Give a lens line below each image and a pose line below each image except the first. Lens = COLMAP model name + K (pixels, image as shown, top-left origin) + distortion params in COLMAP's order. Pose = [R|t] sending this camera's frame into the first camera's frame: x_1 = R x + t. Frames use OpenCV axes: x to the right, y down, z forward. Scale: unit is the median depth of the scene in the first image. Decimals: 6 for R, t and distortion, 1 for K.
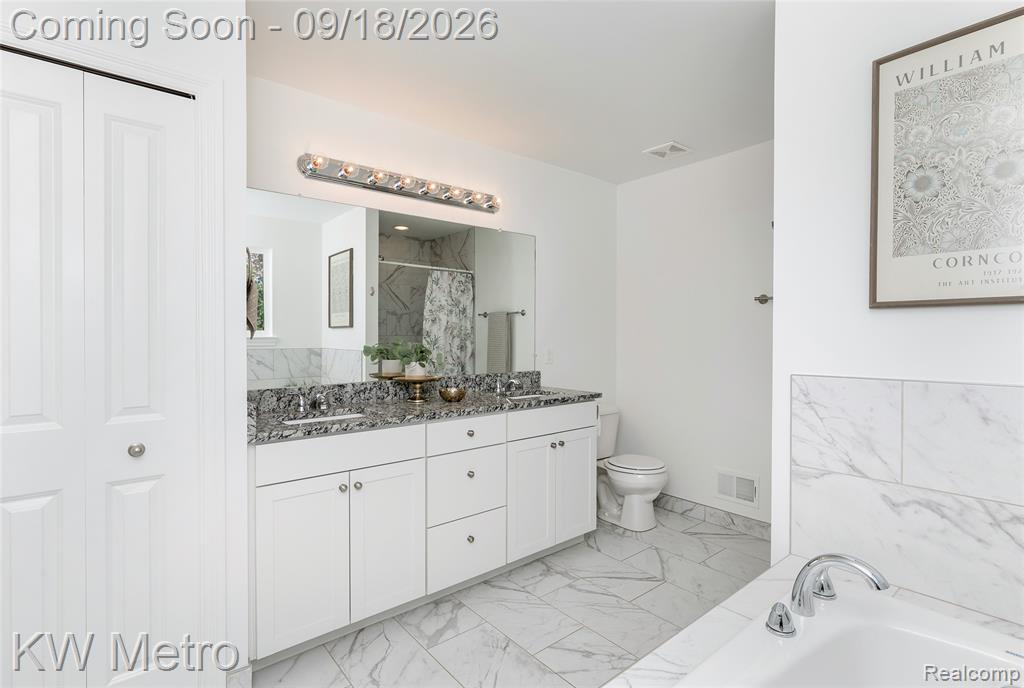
lens RADIAL K [[497.1, 0, 513.8], [0, 497.1, 340.4], [0, 0, 1]] dist [0.002500, 0.000208]
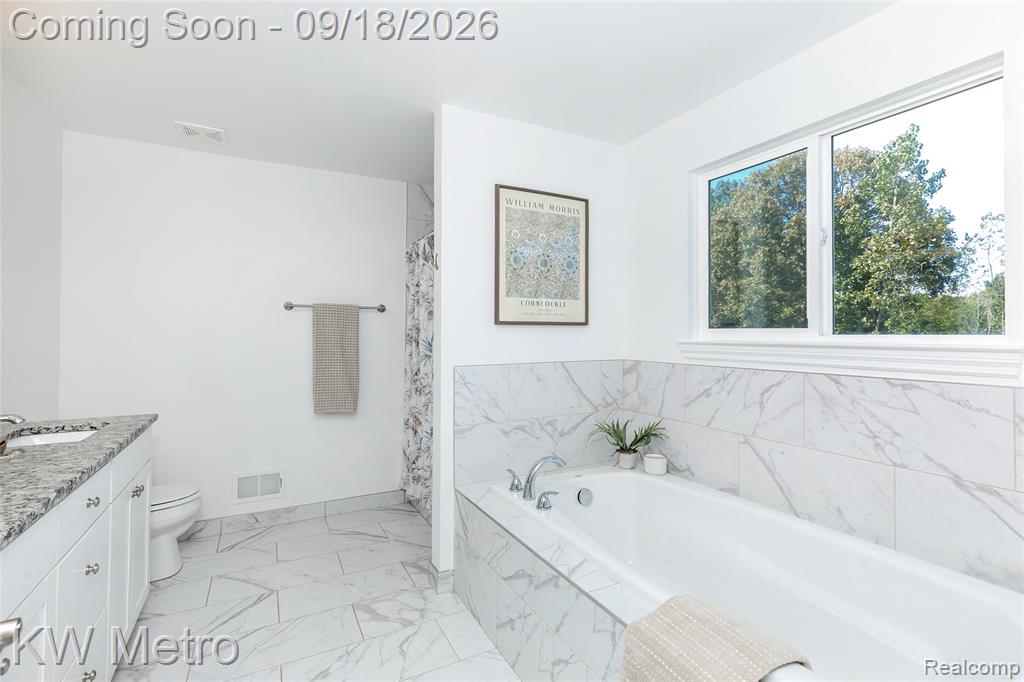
lens RADIAL K [[470.5, 0, 512.6], [0, 470.5, 333.7], [0, 0, 1]] dist [0.018902, -0.001456]
pose [[0.229634, 0.001630, 0.973276, -0.872399], [0.012593, 0.999910, -0.004646, -0.023103], [-0.973196, 0.013323, 0.229593, 0.561942]]
